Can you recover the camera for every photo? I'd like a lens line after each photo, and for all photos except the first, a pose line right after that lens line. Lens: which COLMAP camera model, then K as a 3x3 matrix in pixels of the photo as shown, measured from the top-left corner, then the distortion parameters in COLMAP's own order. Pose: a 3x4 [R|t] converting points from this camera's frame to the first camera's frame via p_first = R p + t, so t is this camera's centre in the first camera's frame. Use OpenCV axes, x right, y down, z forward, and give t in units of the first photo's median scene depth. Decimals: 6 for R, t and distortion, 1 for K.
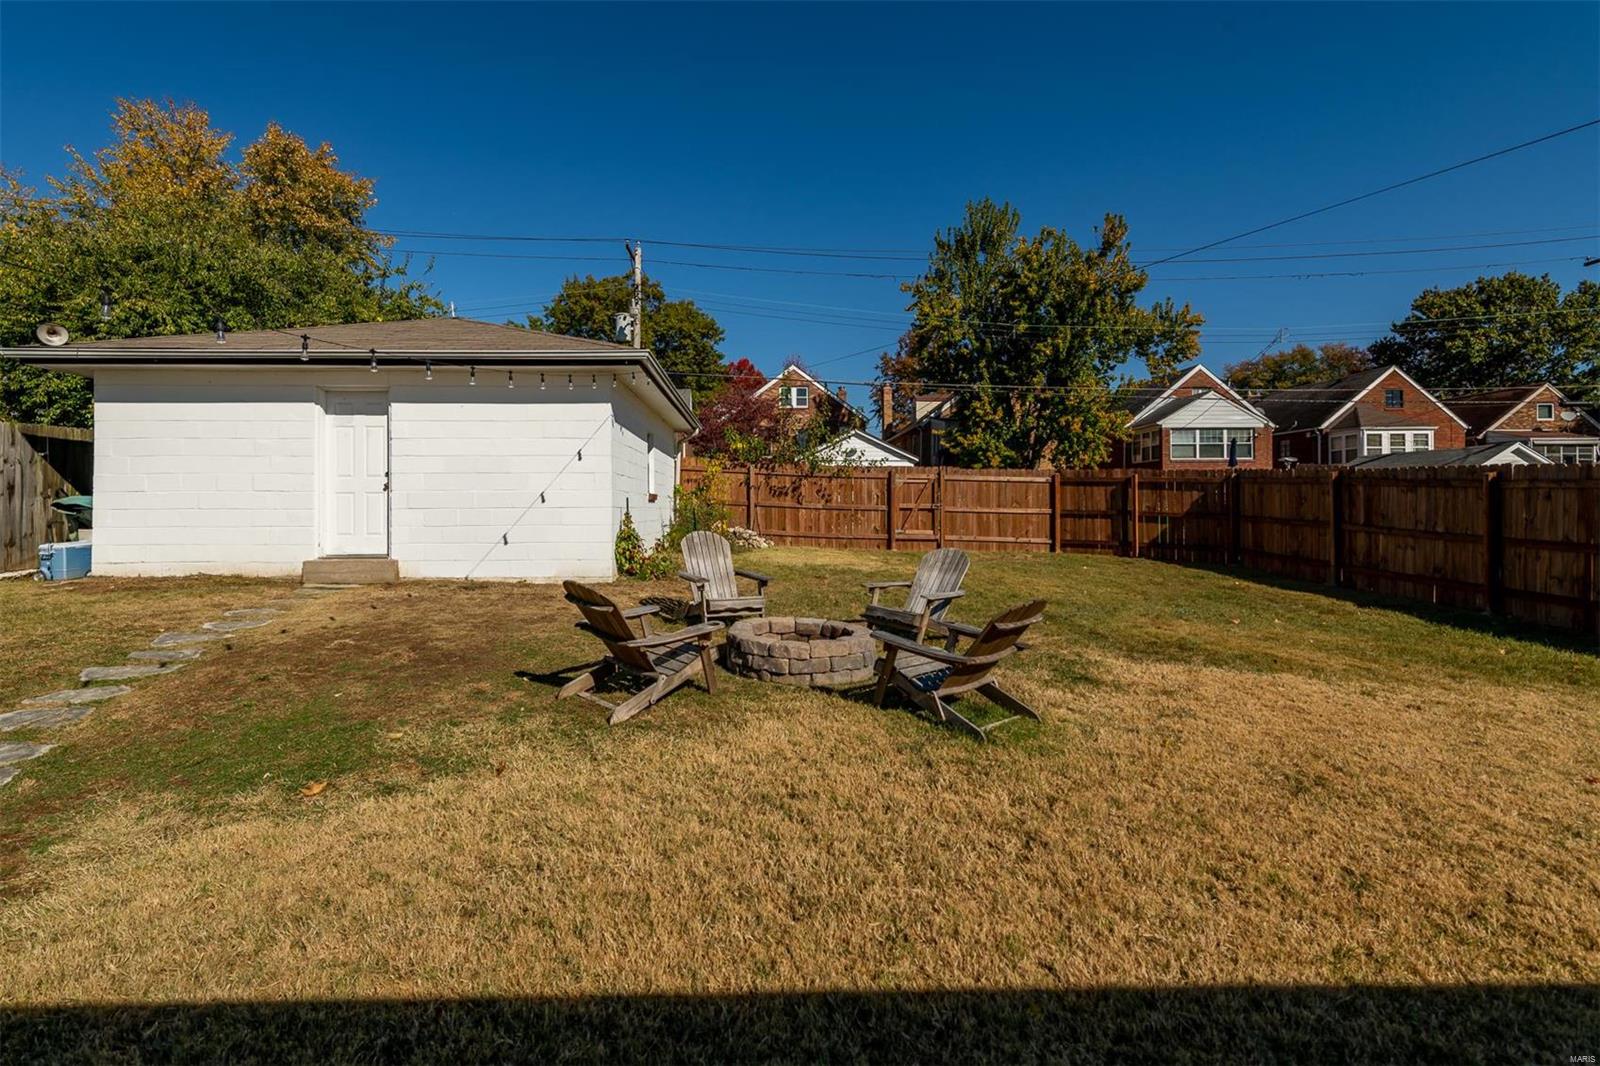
lens RADIAL K [[777.6, 0, 800.4], [0, 777.6, 517.9], [0, 0, 1]] dist [0.009246, -0.001139]
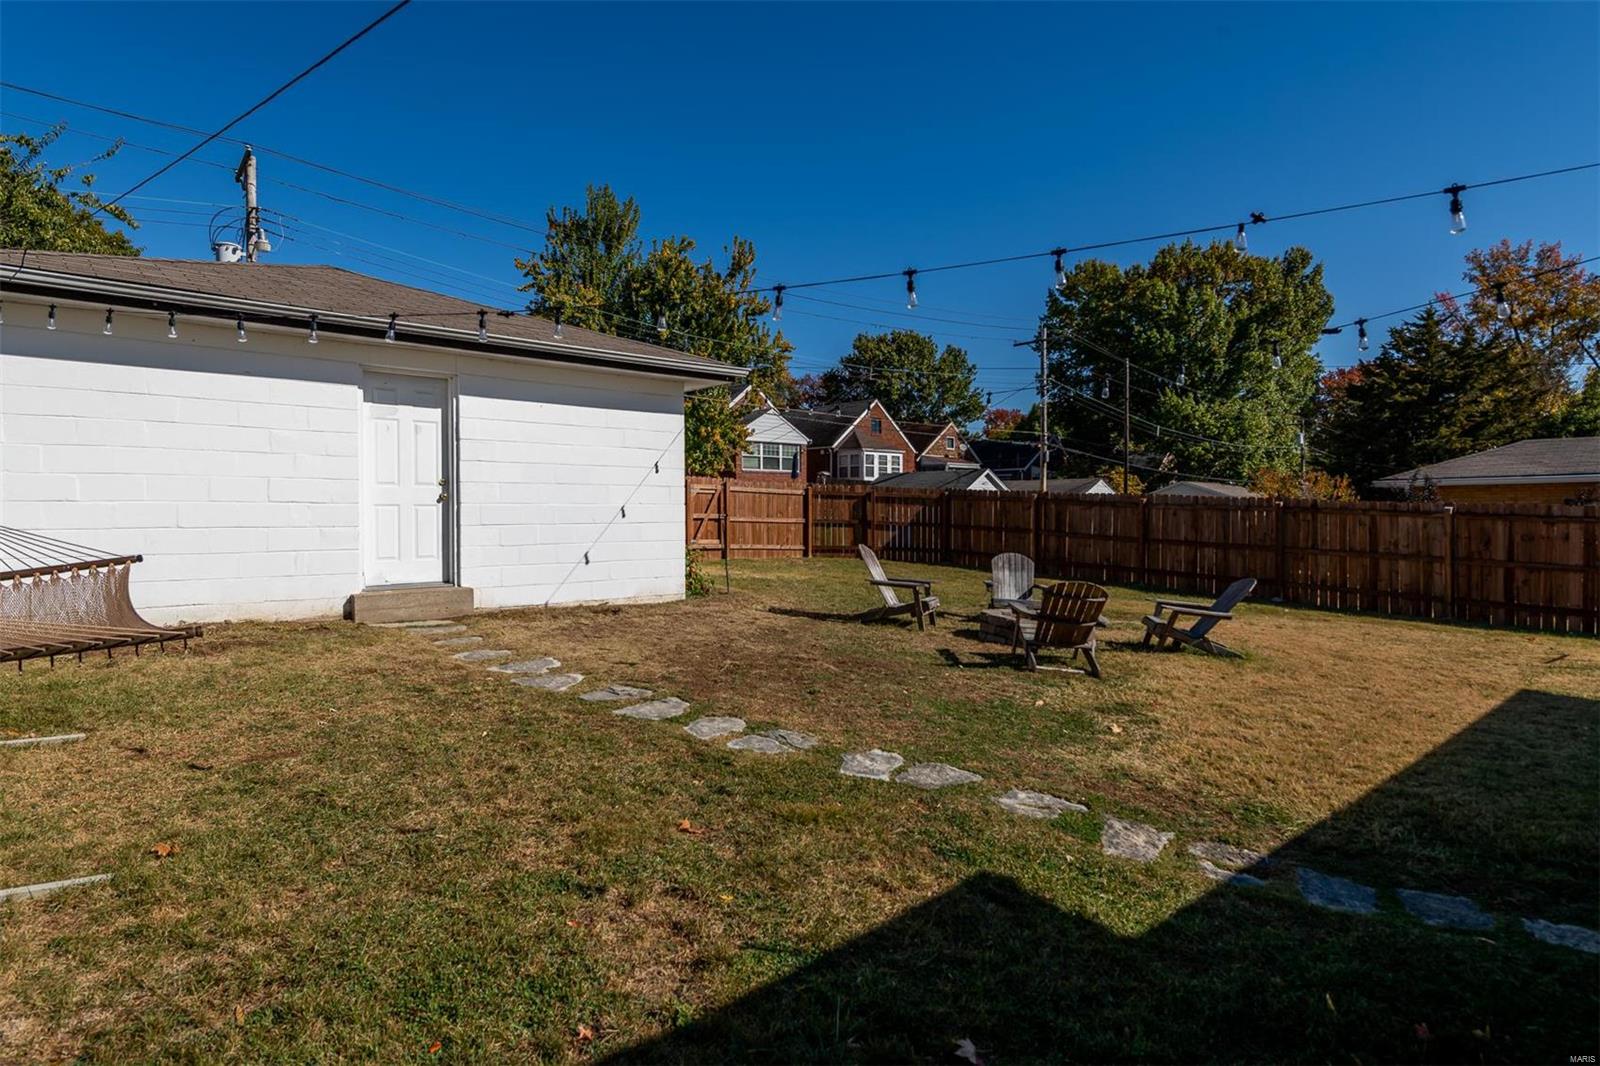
lens RADIAL K [[911.9, 0, 801.3], [0, 911.9, 539.0], [0, 0, 1]] dist [-0.000028, -0.000725]
pose [[0.740845, -0.017149, 0.671458, -0.564027], [0.004839, 0.999784, 0.020195, -0.009356], [-0.671659, -0.011712, 0.740768, 0.034823]]
